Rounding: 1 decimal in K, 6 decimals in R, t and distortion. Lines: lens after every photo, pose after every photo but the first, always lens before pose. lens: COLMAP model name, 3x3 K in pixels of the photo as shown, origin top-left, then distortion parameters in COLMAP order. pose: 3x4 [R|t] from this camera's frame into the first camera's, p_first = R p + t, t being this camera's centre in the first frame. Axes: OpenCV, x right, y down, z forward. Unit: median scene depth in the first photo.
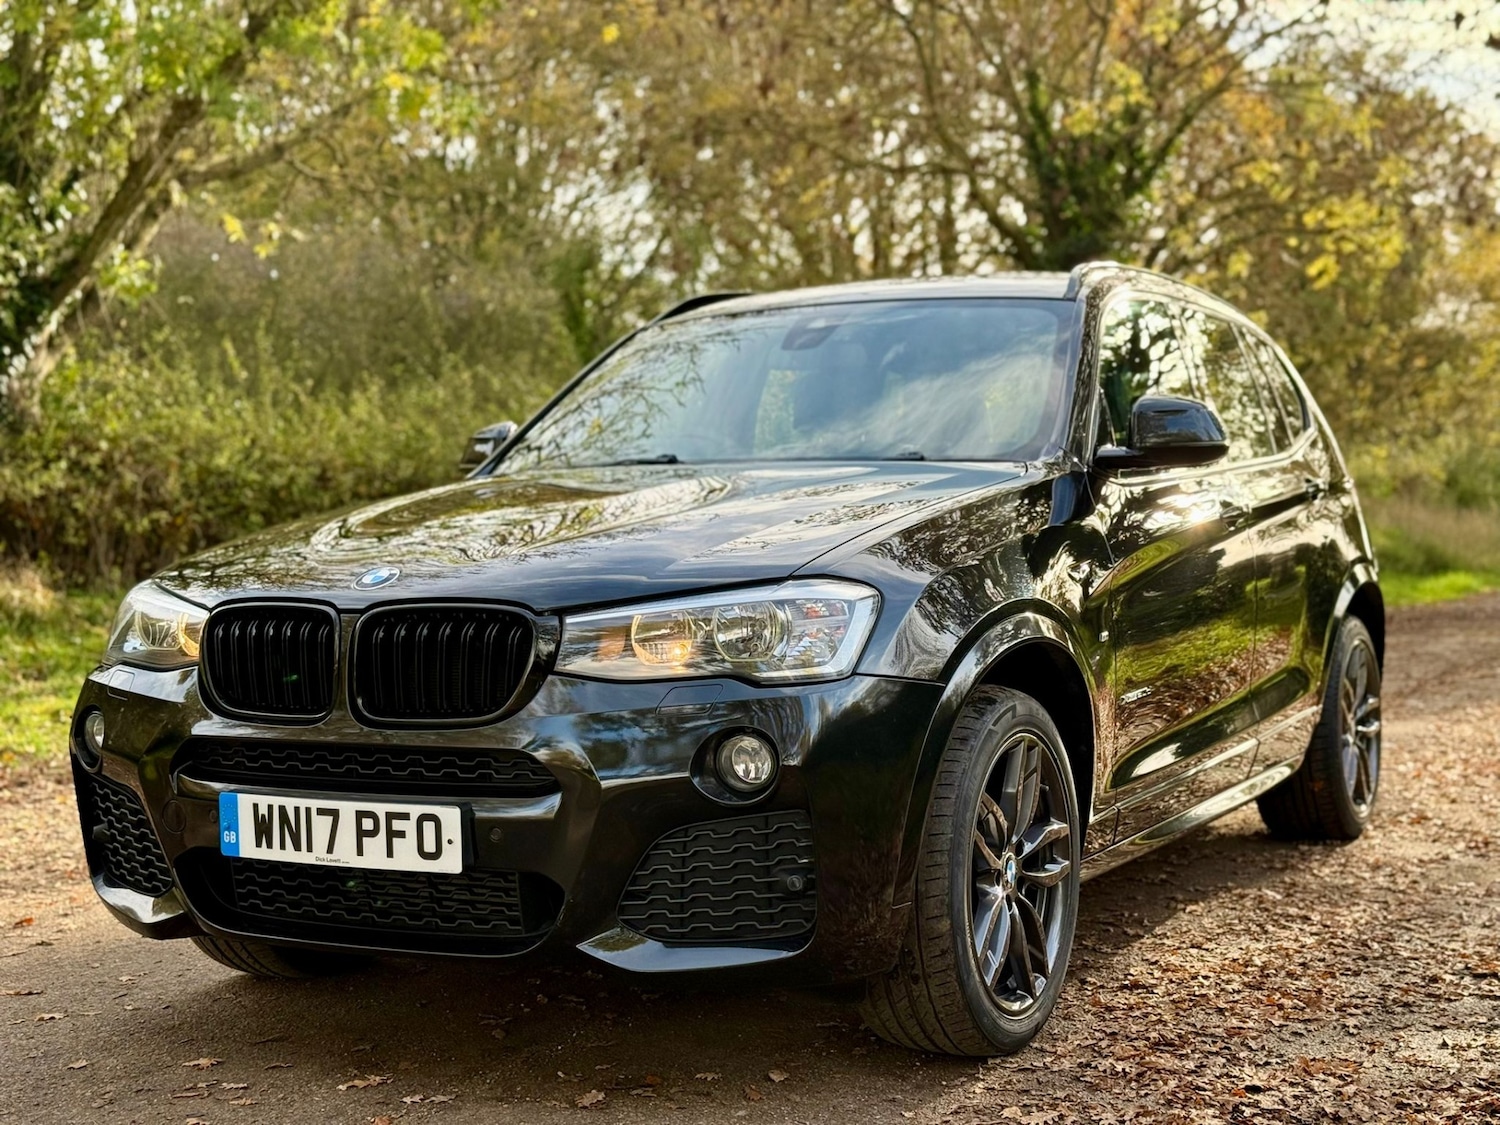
lens RADIAL K [[2129.6, 0, 748.3], [0, 2129.6, 571.0], [0, 0, 1]] dist [0.098952, 0.000000]
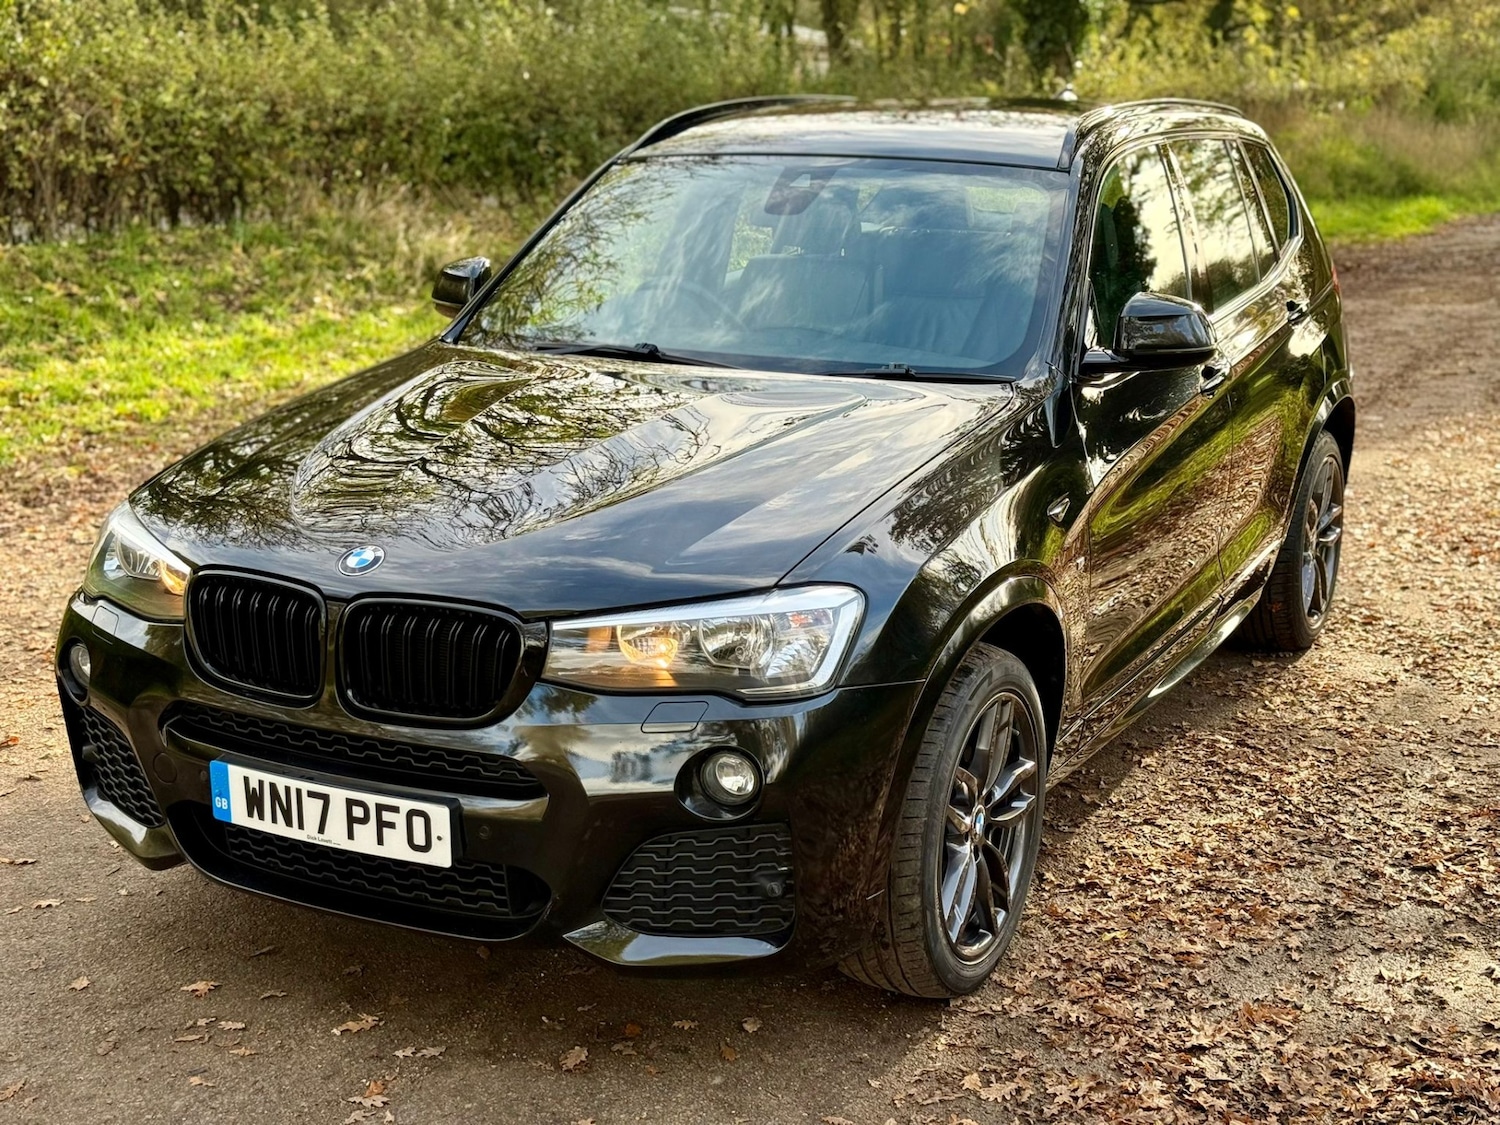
lens RADIAL K [[2129.6, 0, 741.2], [0, 2129.6, 563.2], [0, 0, 1]] dist [0.098952, 0.000000]
pose [[0.999603, 0.018343, 0.021401, -0.017177], [-0.022472, 0.976950, 0.212280, -0.203254], [-0.017014, -0.212677, 0.976974, 0.019693]]
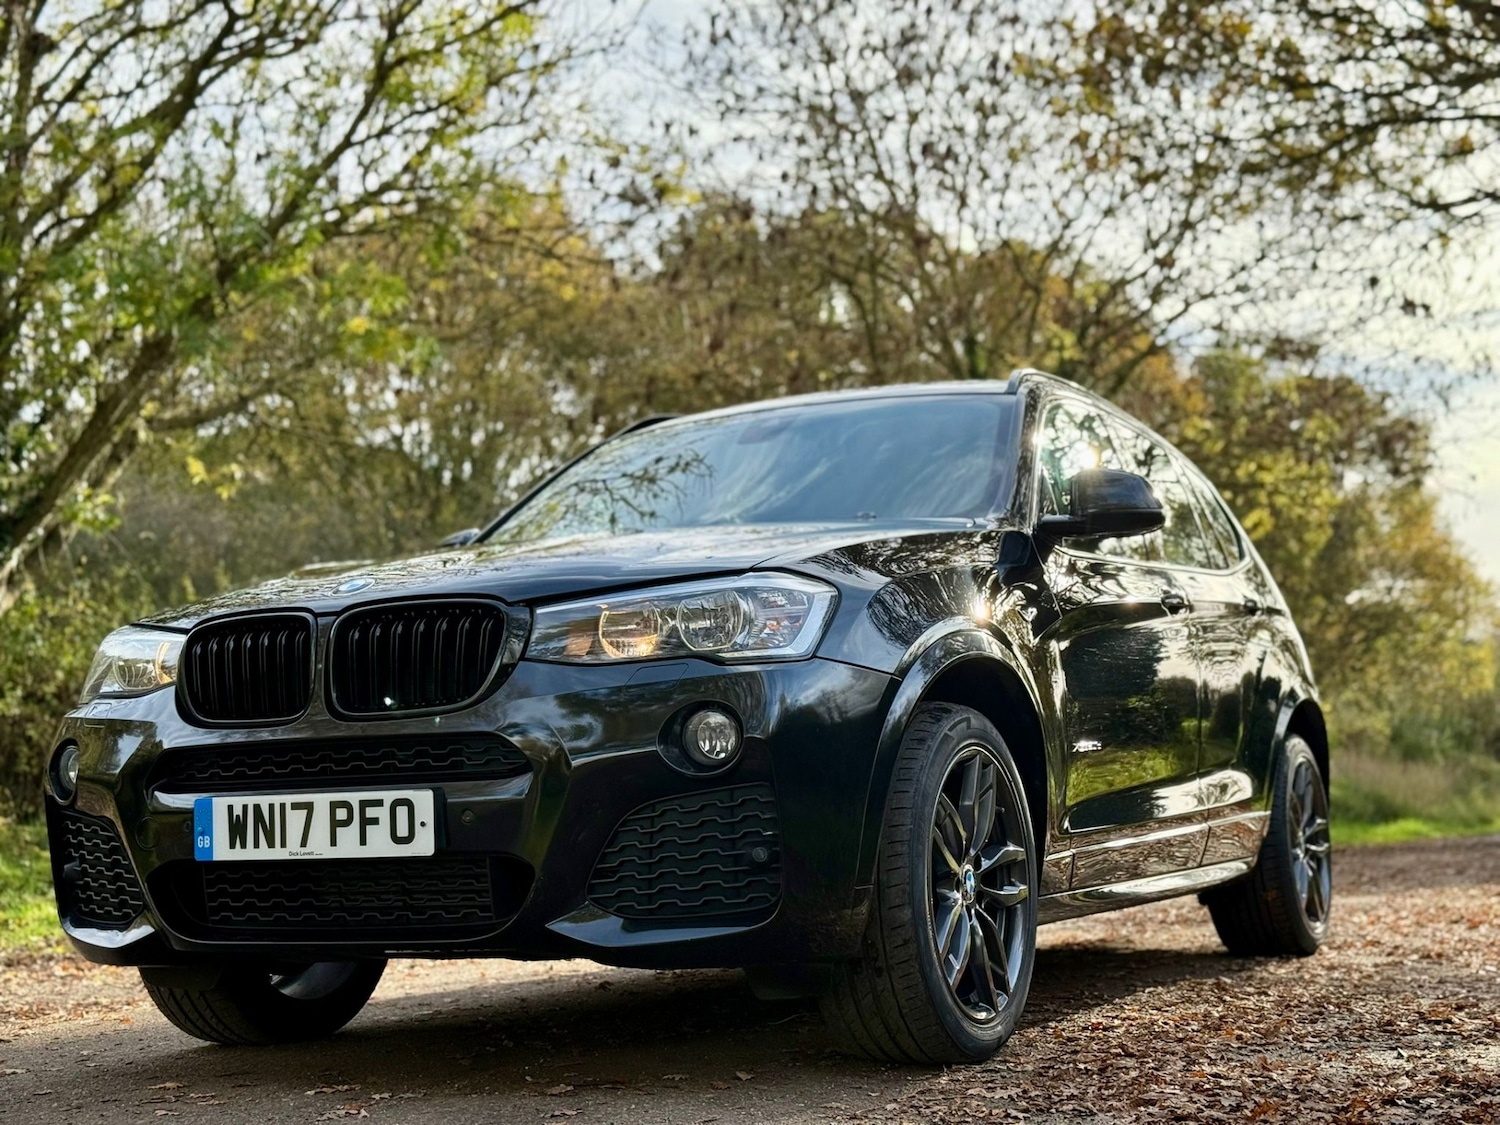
lens RADIAL K [[2129.6, 0, 752.5], [0, 2129.6, 553.0], [0, 0, 1]] dist [0.098952, 0.000000]
pose [[0.999631, -0.009103, 0.025578, -0.006025], [0.012886, 0.988314, -0.151888, 0.141505], [-0.023897, 0.152162, 0.988067, -0.032723]]
